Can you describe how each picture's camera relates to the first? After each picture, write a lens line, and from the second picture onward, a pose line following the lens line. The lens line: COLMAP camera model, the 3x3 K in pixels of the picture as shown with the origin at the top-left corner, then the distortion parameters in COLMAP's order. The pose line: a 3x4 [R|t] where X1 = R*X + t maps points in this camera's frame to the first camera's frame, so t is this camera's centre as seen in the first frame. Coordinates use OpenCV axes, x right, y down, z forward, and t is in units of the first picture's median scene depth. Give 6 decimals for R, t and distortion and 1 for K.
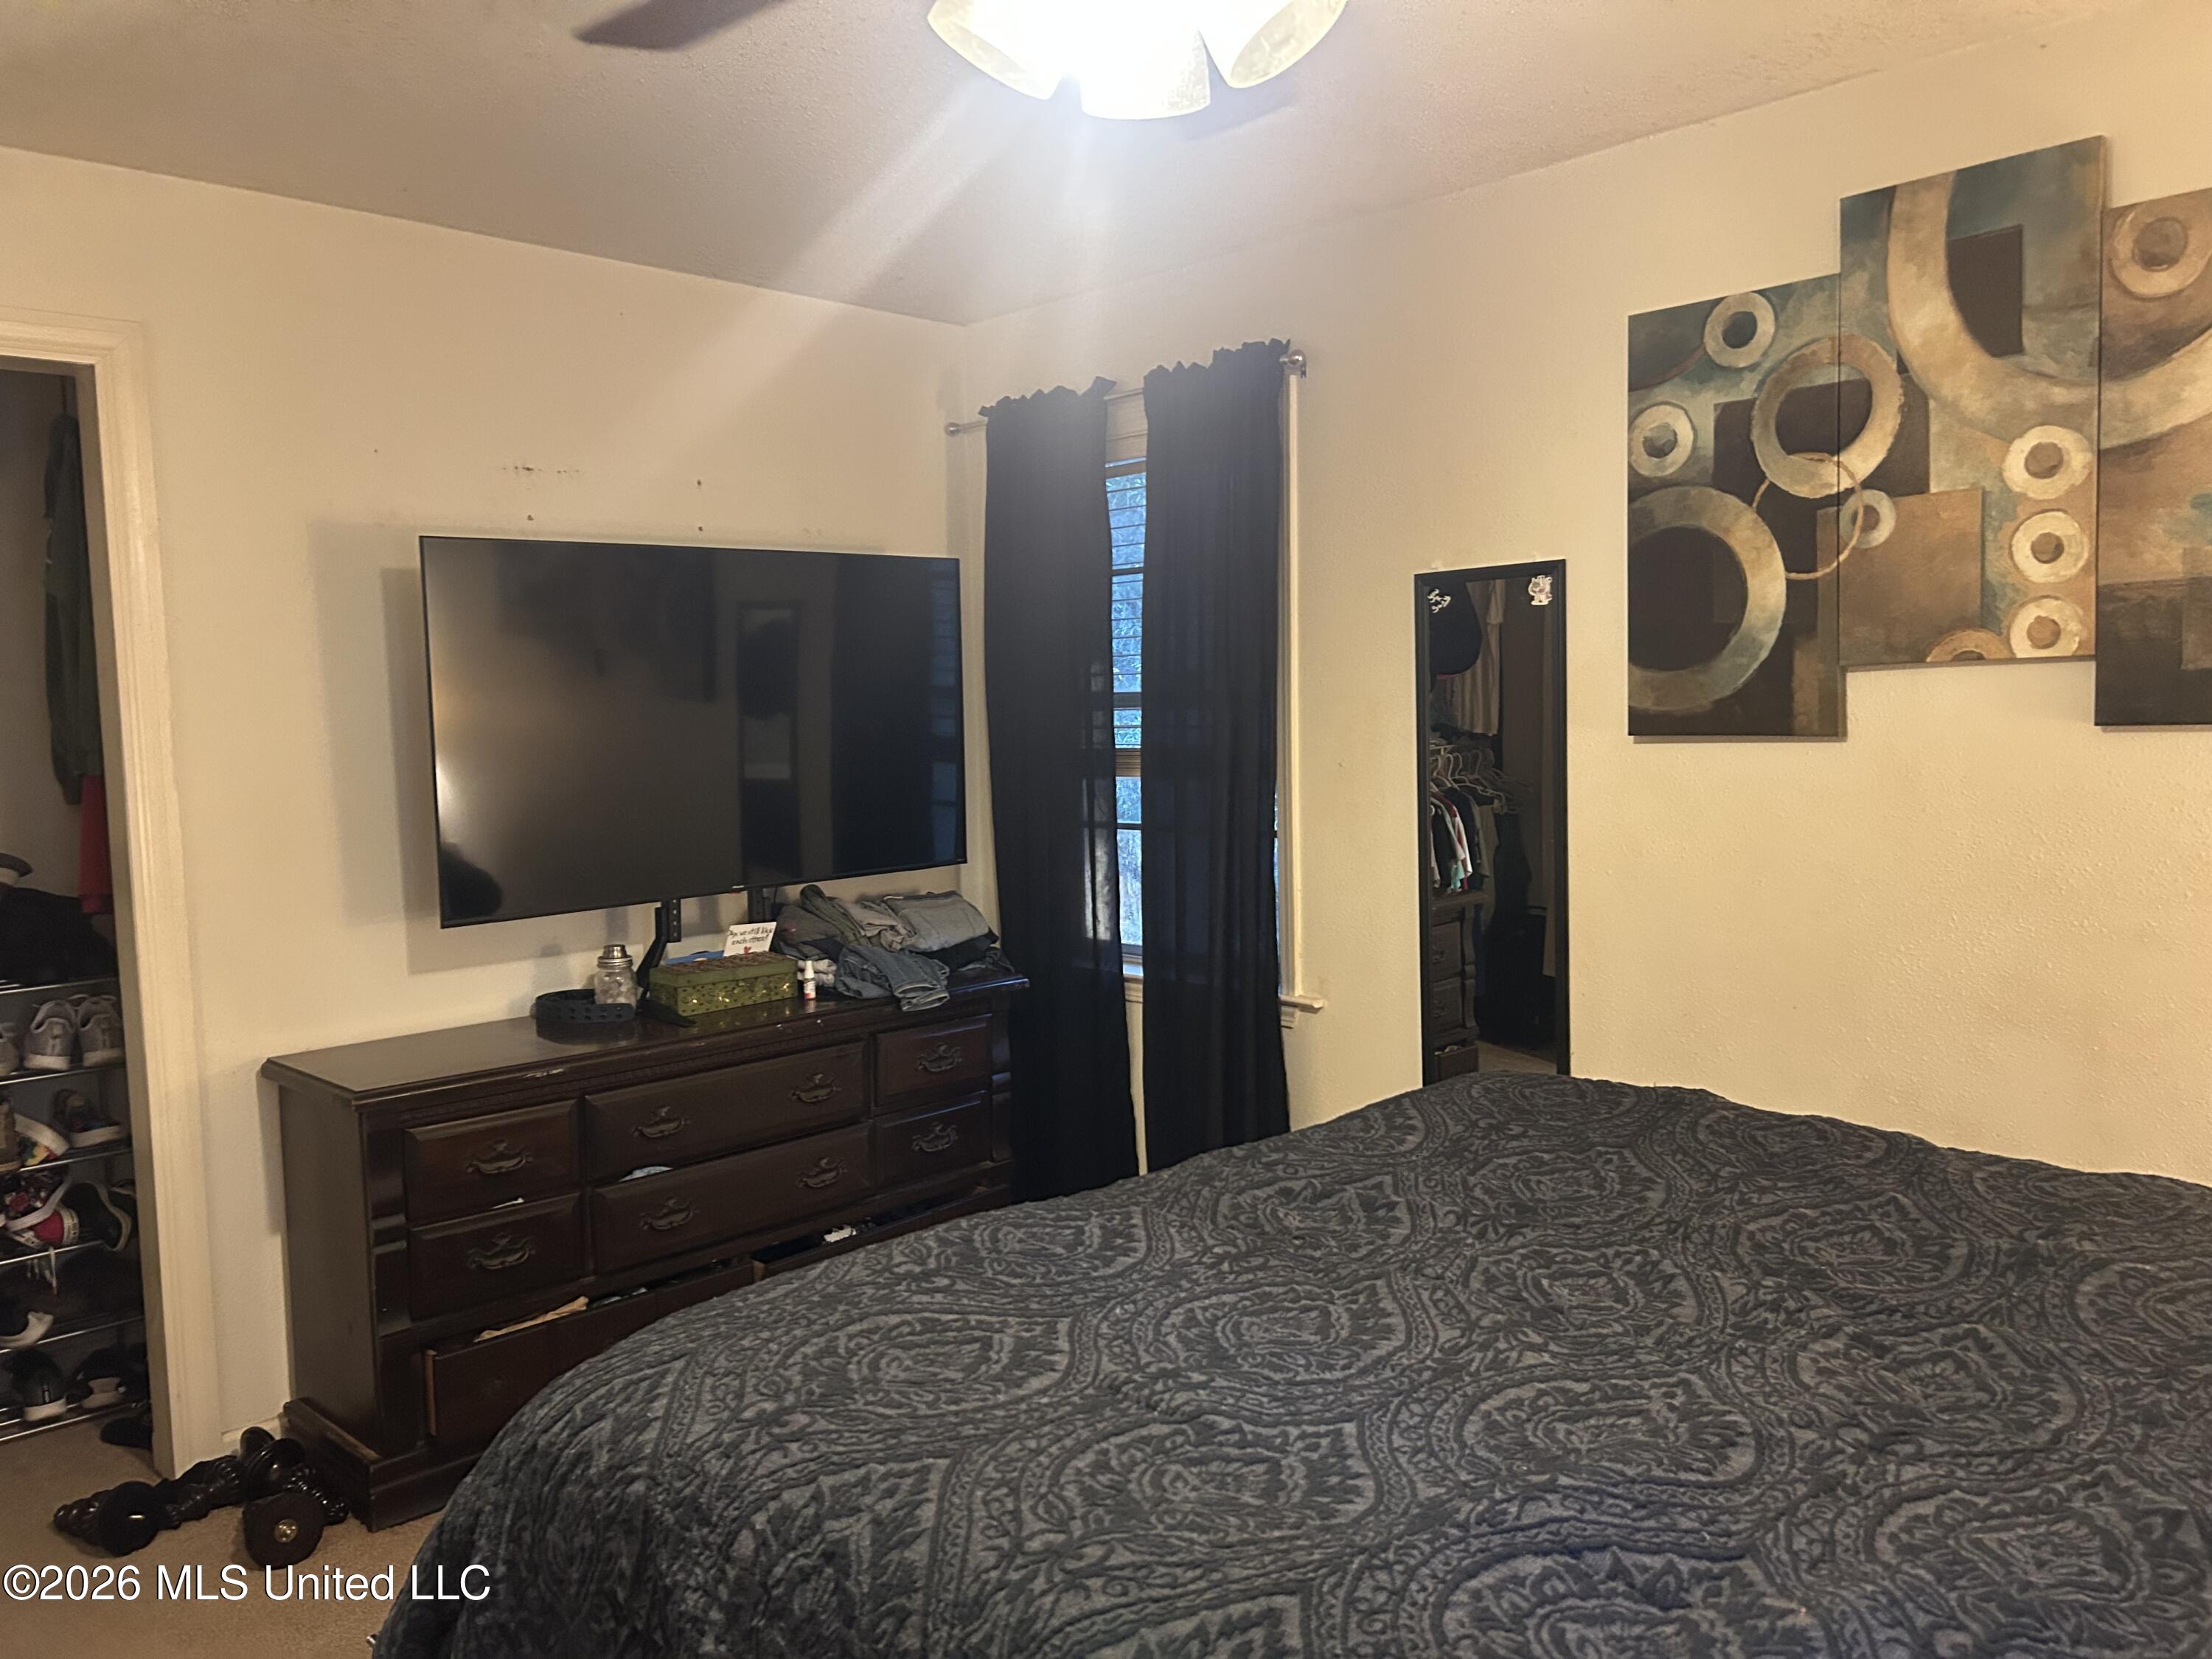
lens RADIAL K [[1696.5, 0, 1106.0], [0, 1696.5, 829.5], [0, 0, 1]] dist [0.083295, -0.055679]
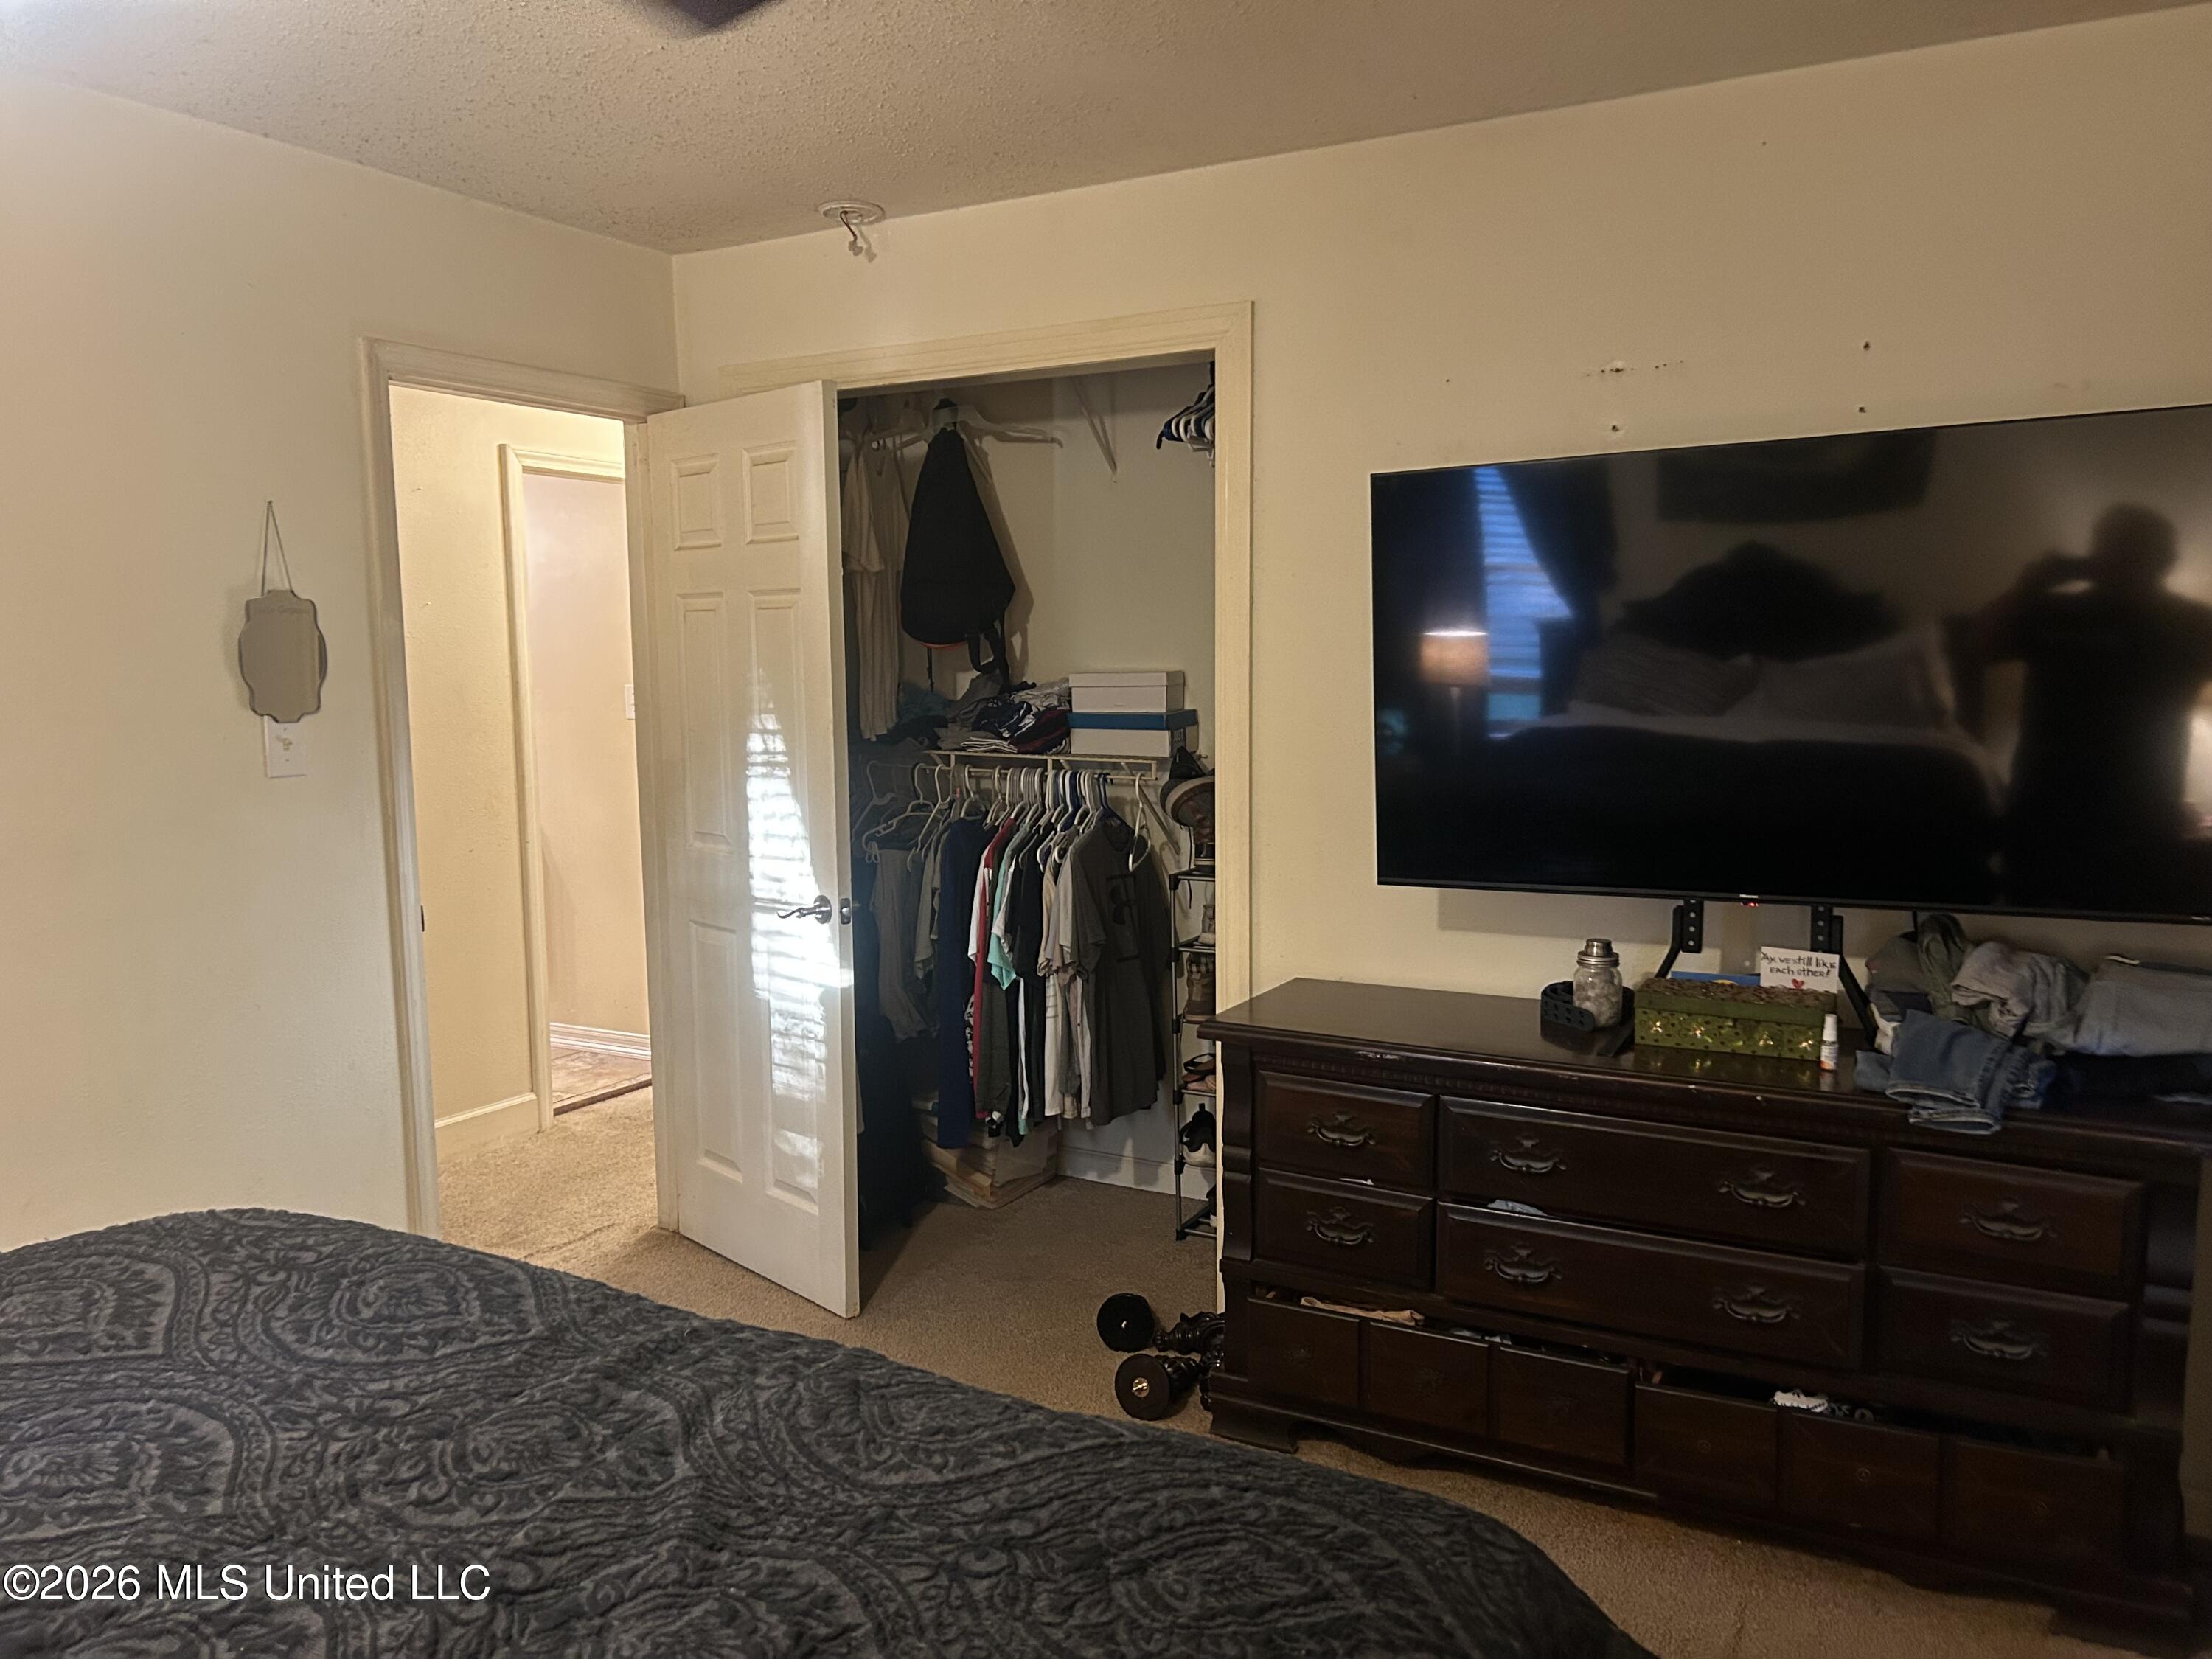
lens RADIAL K [[1696.5, 0, 1106.0], [0, 1696.5, 829.5], [0, 0, 1]] dist [0.083295, -0.055679]
pose [[0.279053, 0.119458, -0.952817, 0.859509], [-0.066042, 0.992270, 0.105063, -0.114863], [0.958002, 0.033608, 0.284785, 1.035536]]
